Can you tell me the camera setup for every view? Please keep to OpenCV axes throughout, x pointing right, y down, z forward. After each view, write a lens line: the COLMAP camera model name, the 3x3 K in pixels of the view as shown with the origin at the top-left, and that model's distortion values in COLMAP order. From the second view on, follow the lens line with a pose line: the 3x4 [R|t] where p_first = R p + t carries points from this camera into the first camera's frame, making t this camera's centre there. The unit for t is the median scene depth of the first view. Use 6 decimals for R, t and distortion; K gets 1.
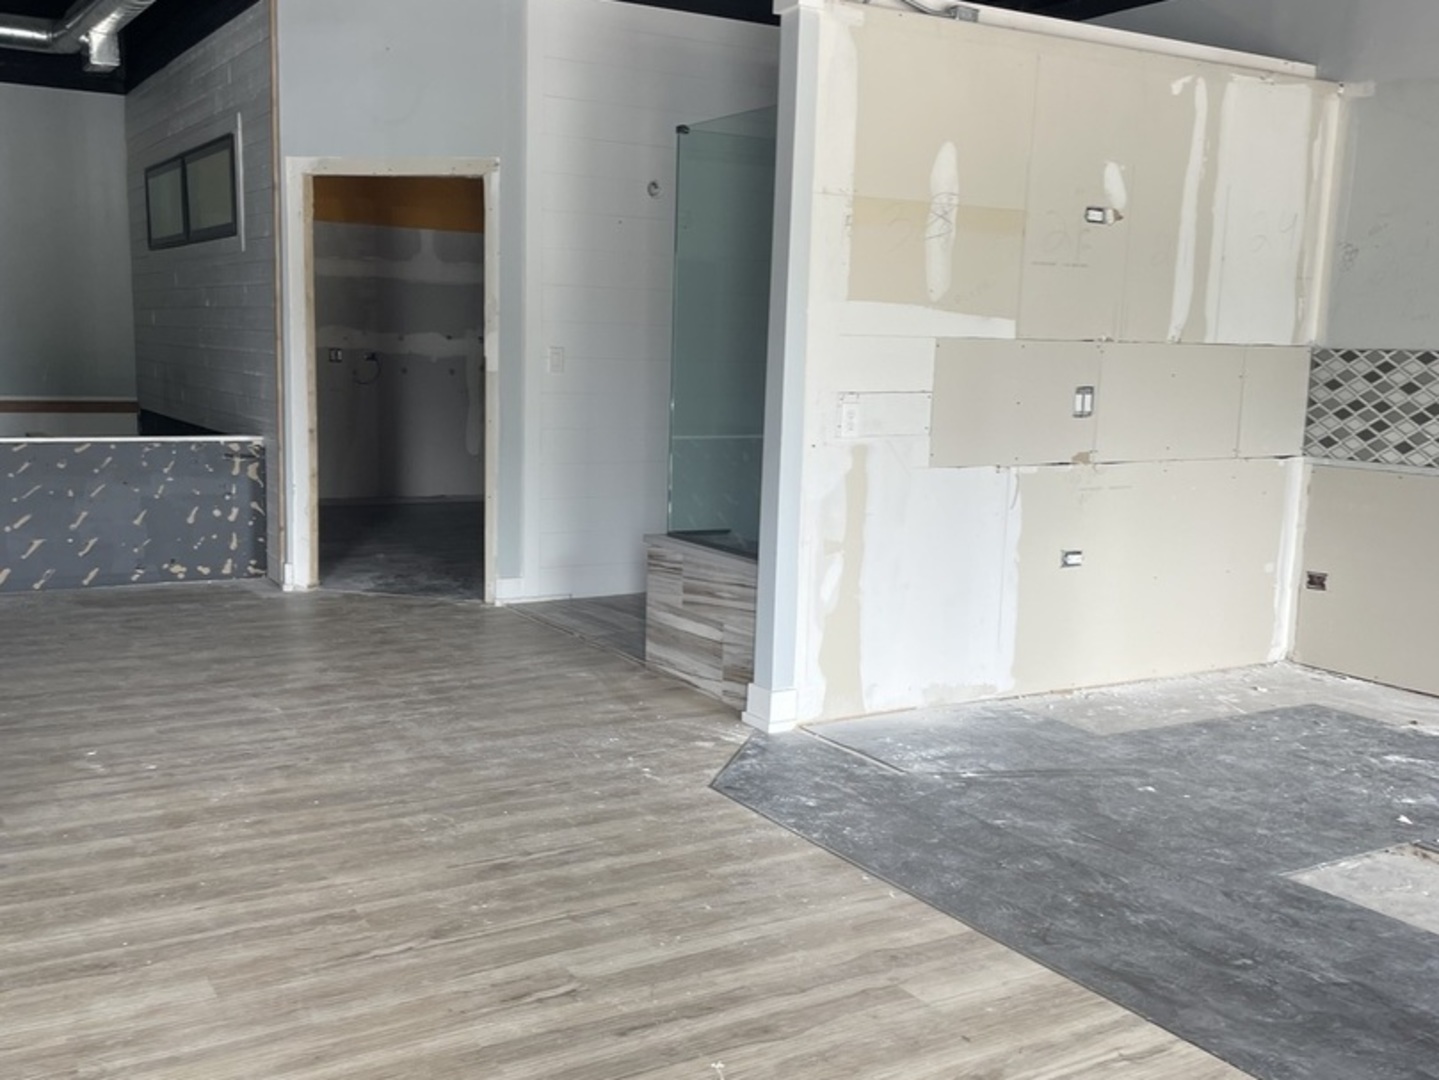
lens RADIAL K [[1447.0, 0, 713.6], [0, 1447.0, 553.9], [0, 0, 1]] dist [0.061384, 0.000000]
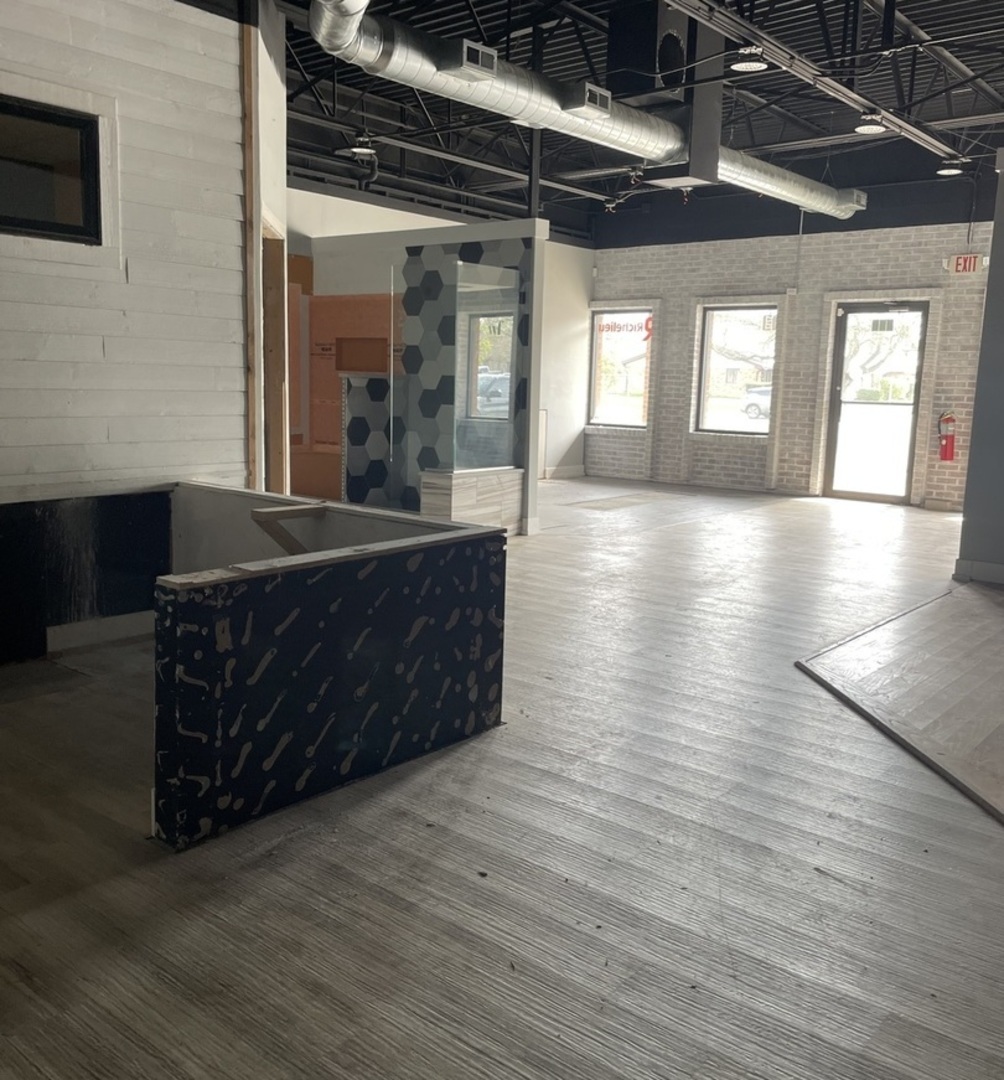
lens RADIAL K [[1011.1, 0, 501.6], [0, 1011.1, 543.2], [0, 0, 1]] dist [0.052574, 0.000000]
pose [[-0.339172, -0.194342, 0.920431, -1.477668], [0.096003, 0.966169, 0.239376, -0.268780], [-0.935813, 0.169554, -0.309040, 1.548407]]
